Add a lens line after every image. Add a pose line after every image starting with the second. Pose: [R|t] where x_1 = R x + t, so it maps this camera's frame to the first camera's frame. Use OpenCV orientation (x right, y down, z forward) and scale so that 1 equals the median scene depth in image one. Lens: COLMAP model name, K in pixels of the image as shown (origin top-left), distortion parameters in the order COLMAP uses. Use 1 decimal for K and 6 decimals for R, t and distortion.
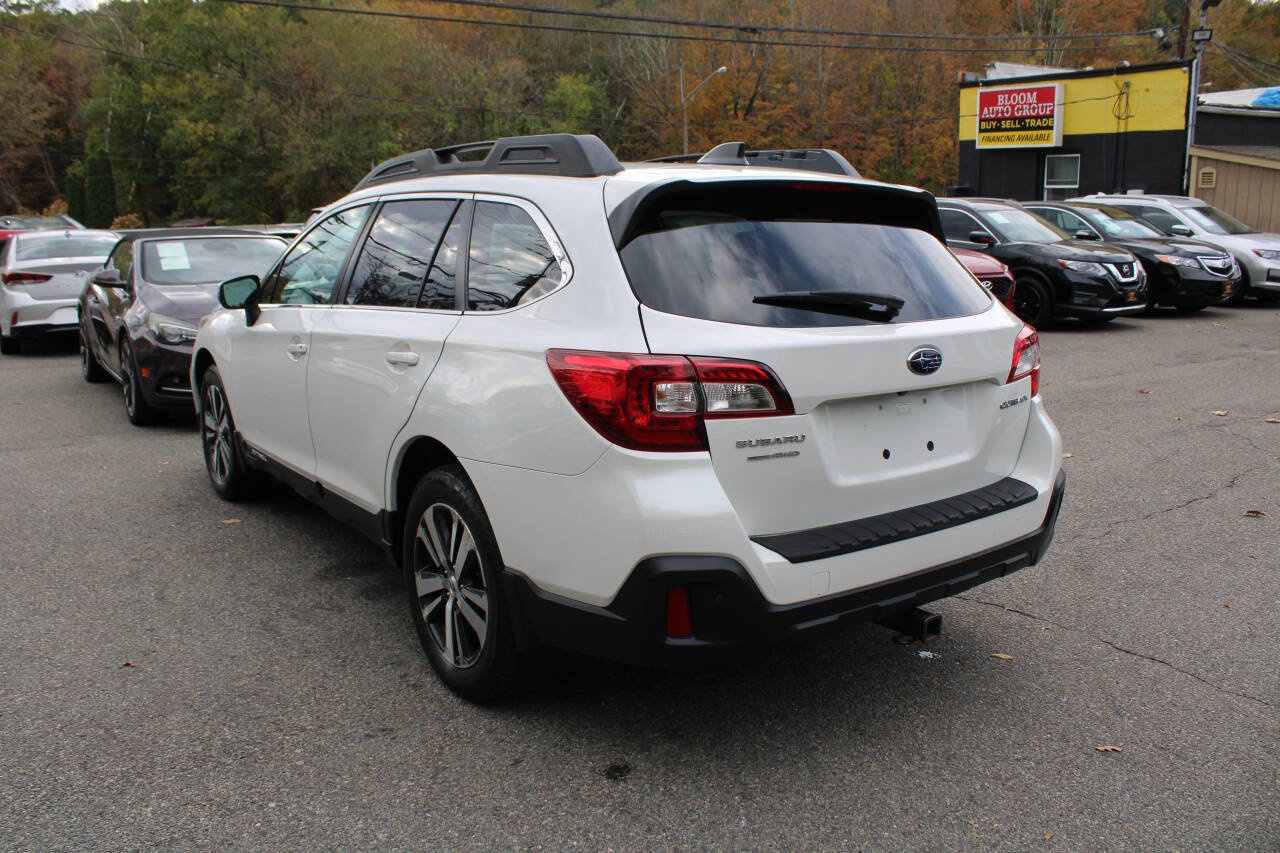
lens RADIAL K [[1060.9, 0, 620.3], [0, 1060.9, 420.8], [0, 0, 1]] dist [-0.173317, 0.165493]
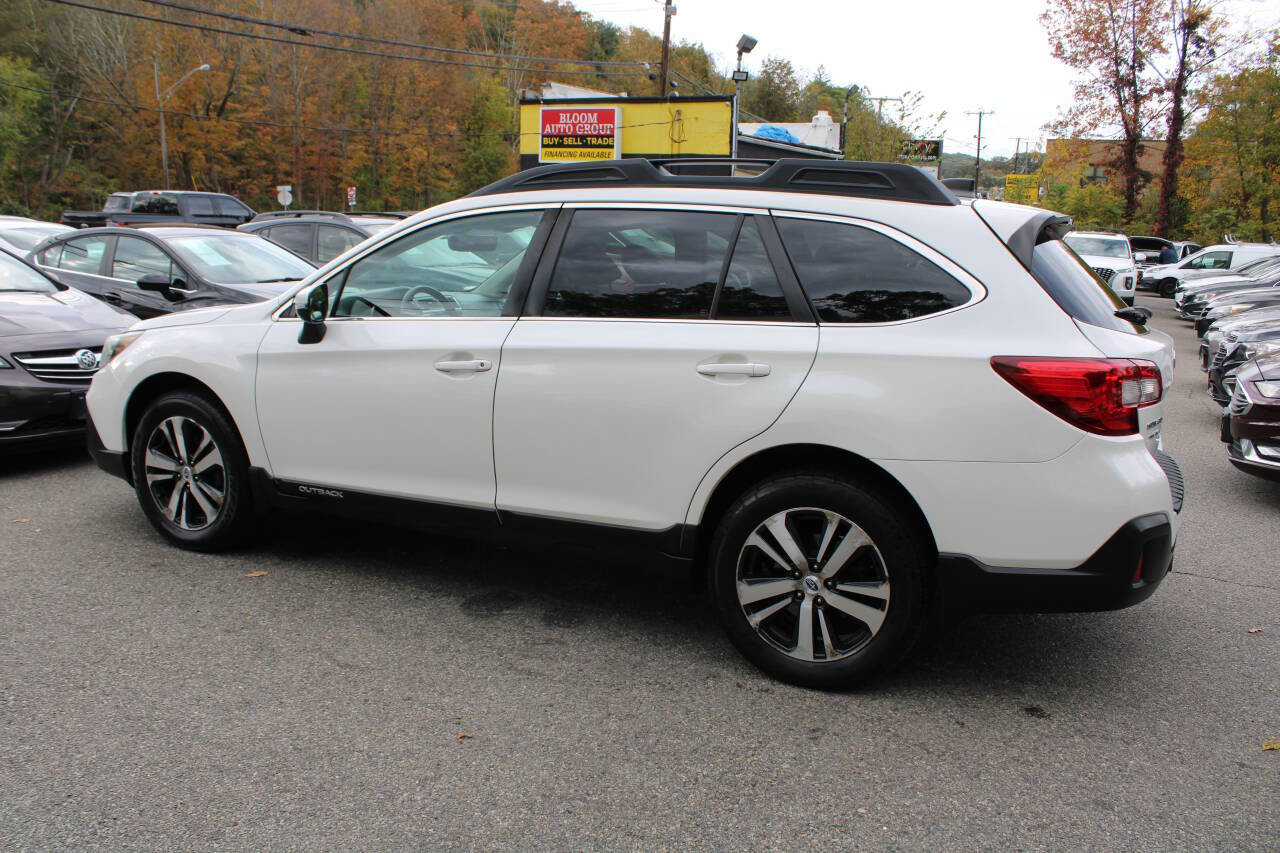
lens RADIAL K [[1060.9, 0, 620.3], [0, 1060.9, 420.8], [0, 0, 1]] dist [-0.173317, 0.165493]
pose [[0.874312, -0.056154, 0.482105, -0.119322], [0.059536, 0.998192, 0.008297, -0.003927], [-0.481699, 0.021448, 0.876074, 0.025622]]
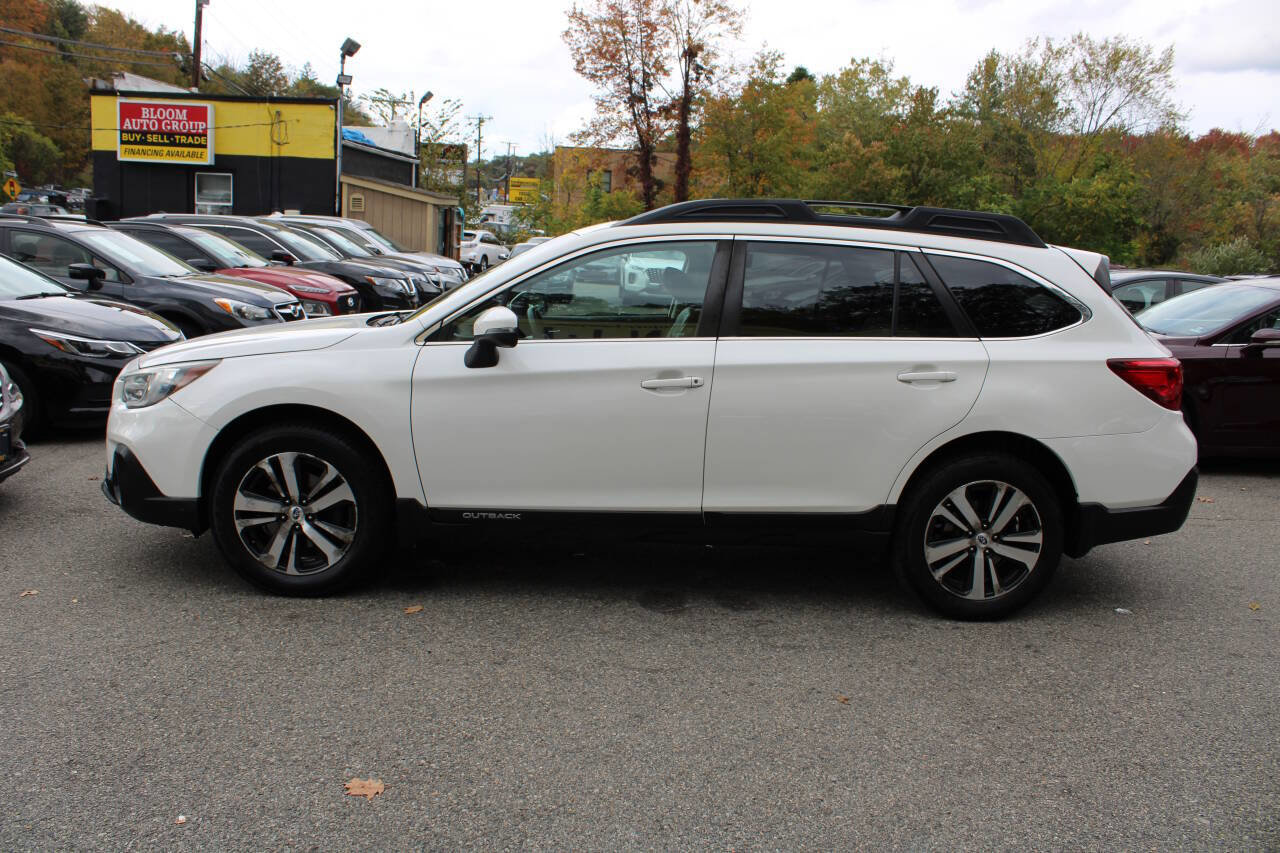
lens RADIAL K [[1060.9, 0, 620.3], [0, 1060.9, 420.8], [0, 0, 1]] dist [-0.173317, 0.165493]
pose [[0.554077, -0.103074, 0.826060, -0.218581], [0.110732, 0.992613, 0.049583, -0.016608], [-0.825068, 0.063998, 0.561397, 0.090925]]
